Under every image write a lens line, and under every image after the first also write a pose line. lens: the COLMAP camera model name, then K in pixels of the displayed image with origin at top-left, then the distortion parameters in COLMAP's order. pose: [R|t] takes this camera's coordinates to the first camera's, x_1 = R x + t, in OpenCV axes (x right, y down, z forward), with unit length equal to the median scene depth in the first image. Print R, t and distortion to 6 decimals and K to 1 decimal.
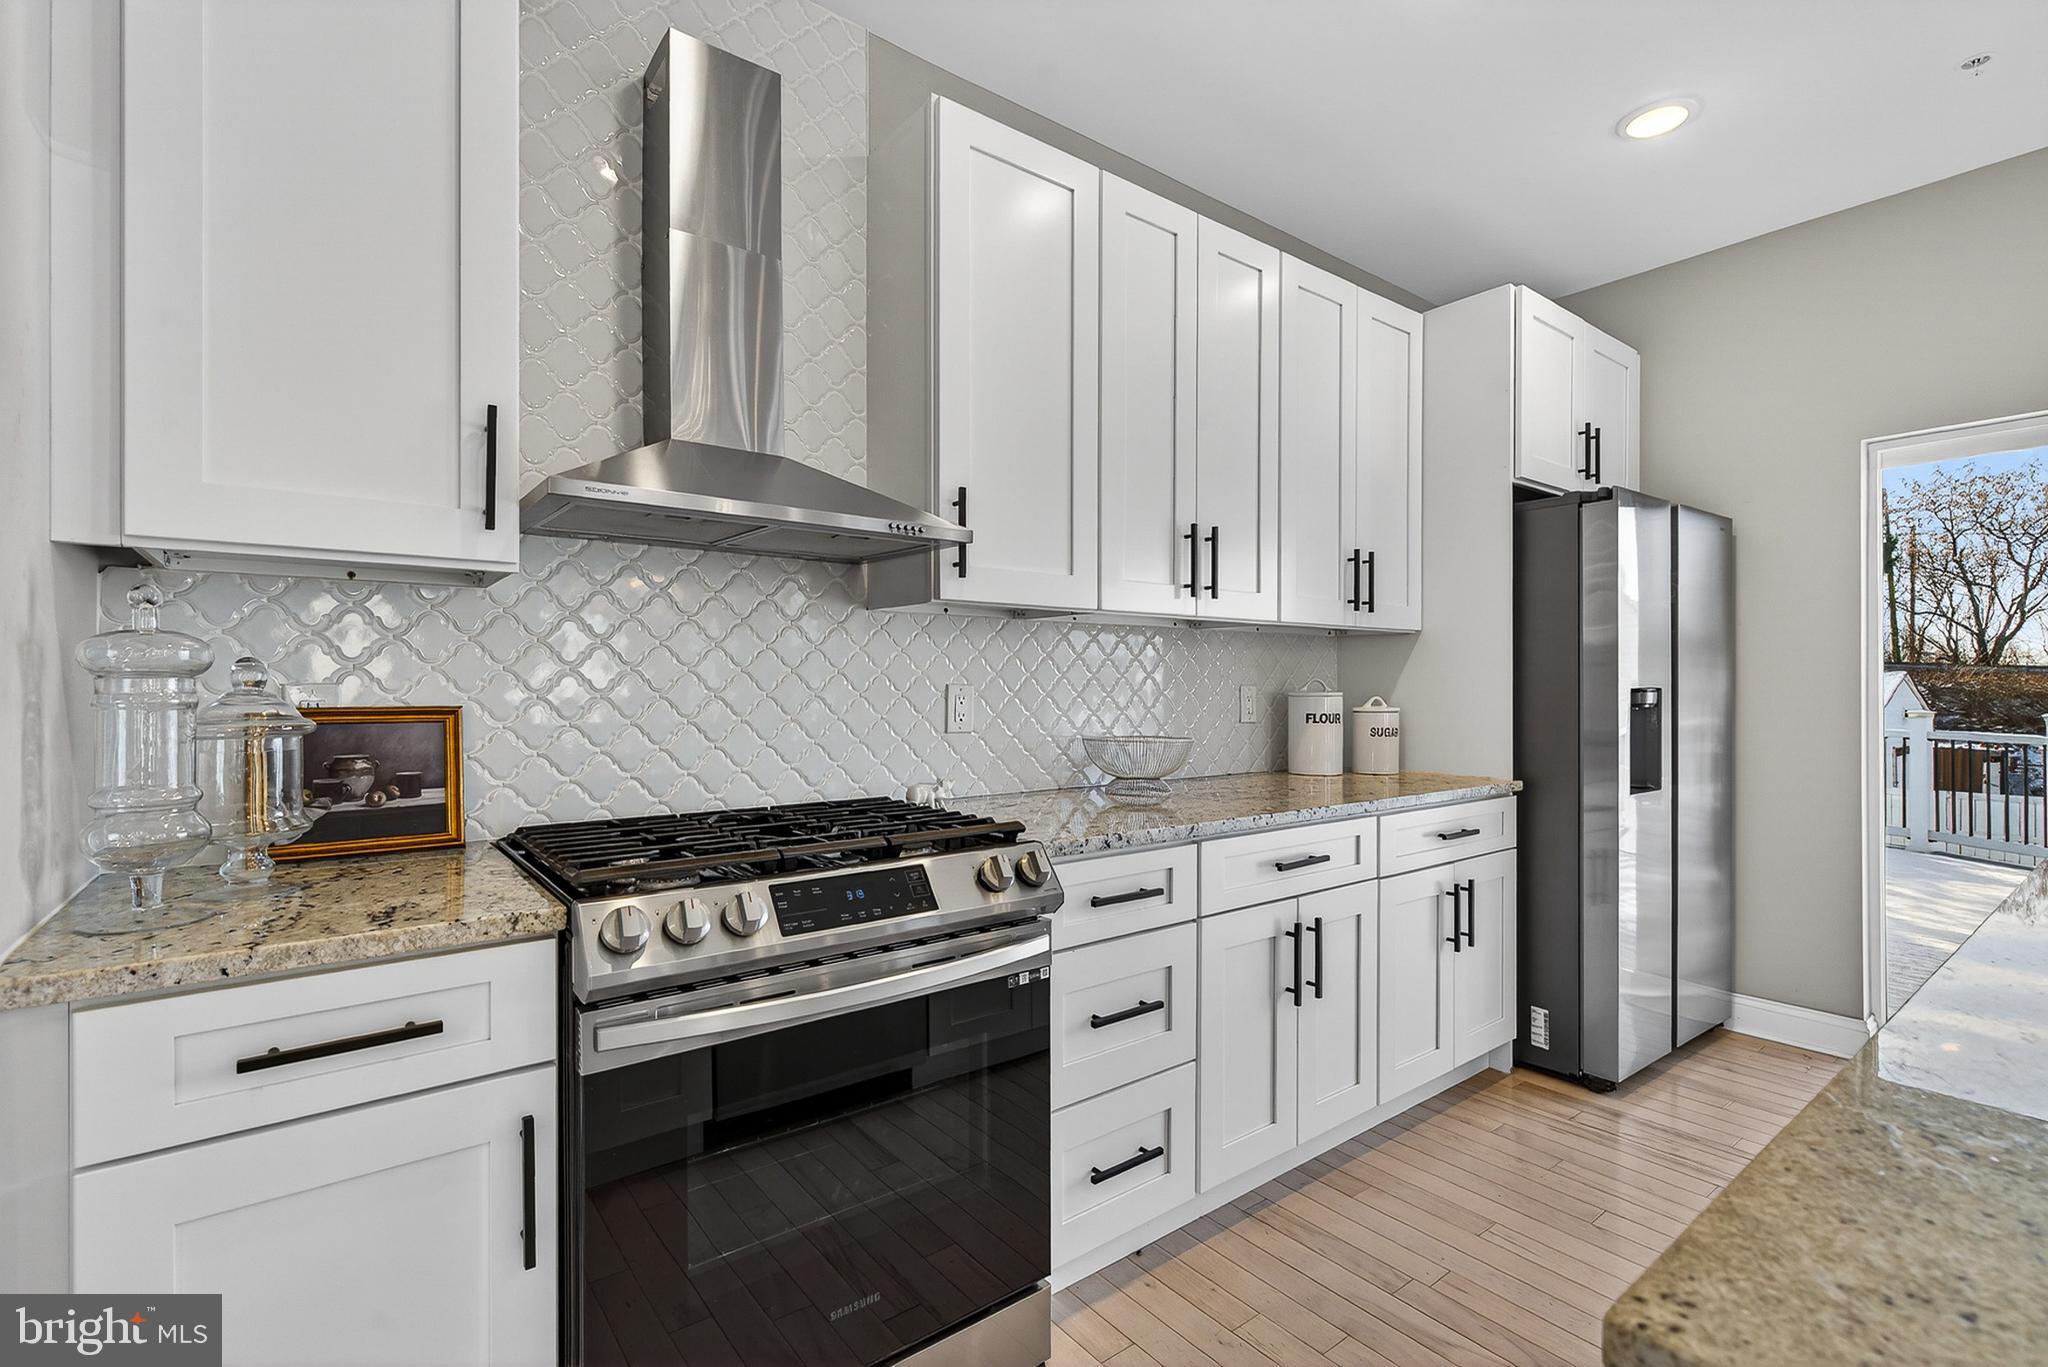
lens RADIAL K [[922.7, 0, 1024.0], [0, 922.7, 687.0], [0, 0, 1]] dist [0.000666, 0.000012]
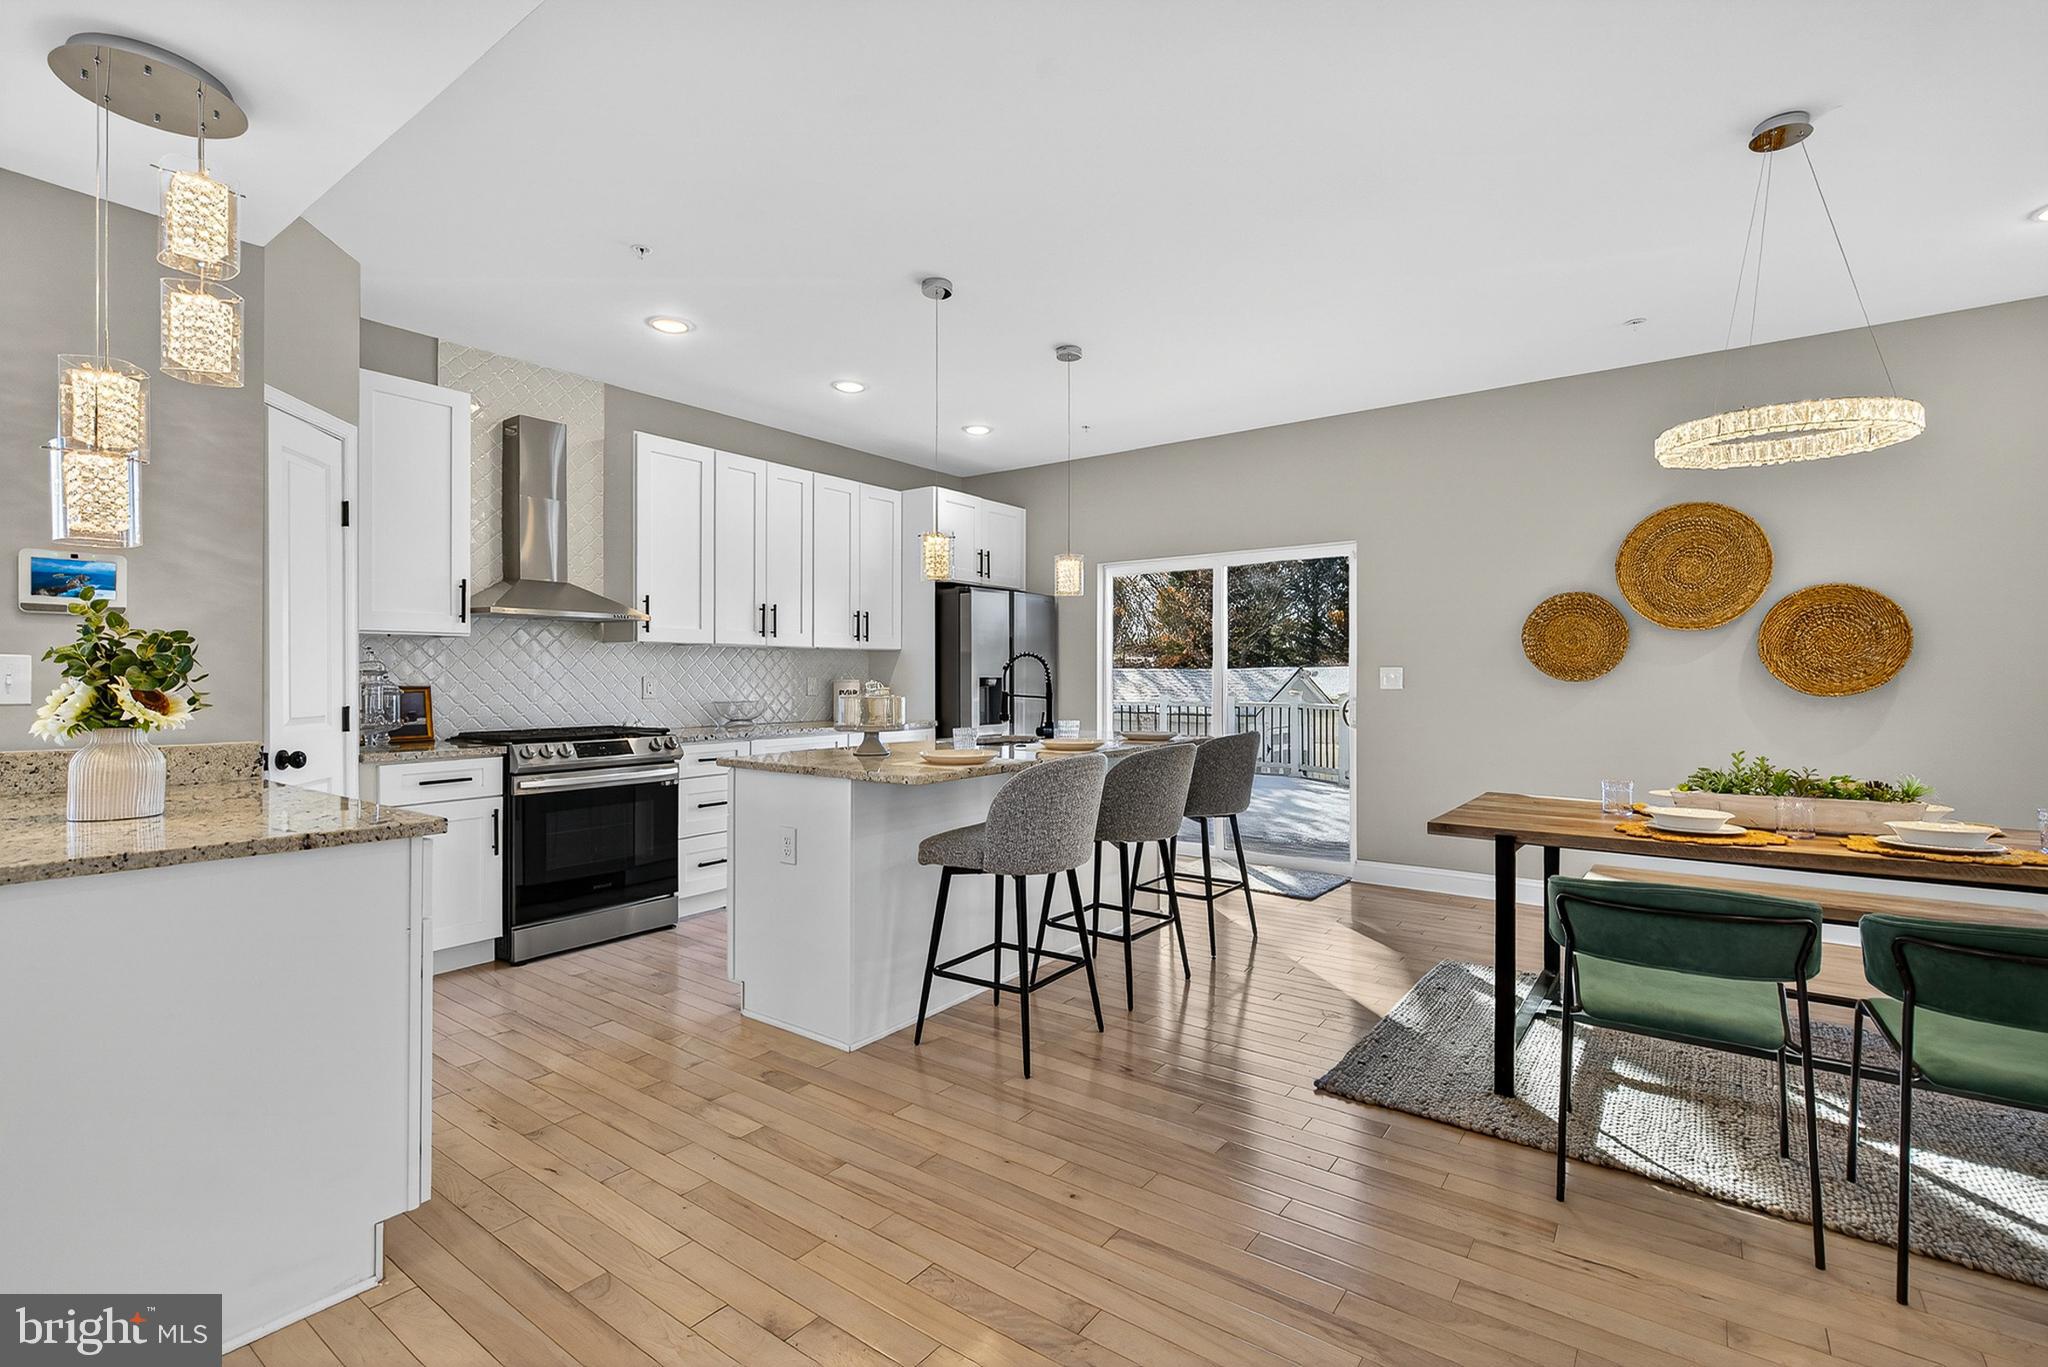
lens RADIAL K [[922.7, 0, 1027.5], [0, 922.7, 668.0], [0, 0, 1]] dist [0.000666, 0.000012]
pose [[0.960159, 0.001673, 0.279451, 0.238678], [0.000694, 0.999965, -0.008373, -0.004962], [-0.279455, 0.008233, 0.960124, -1.783667]]
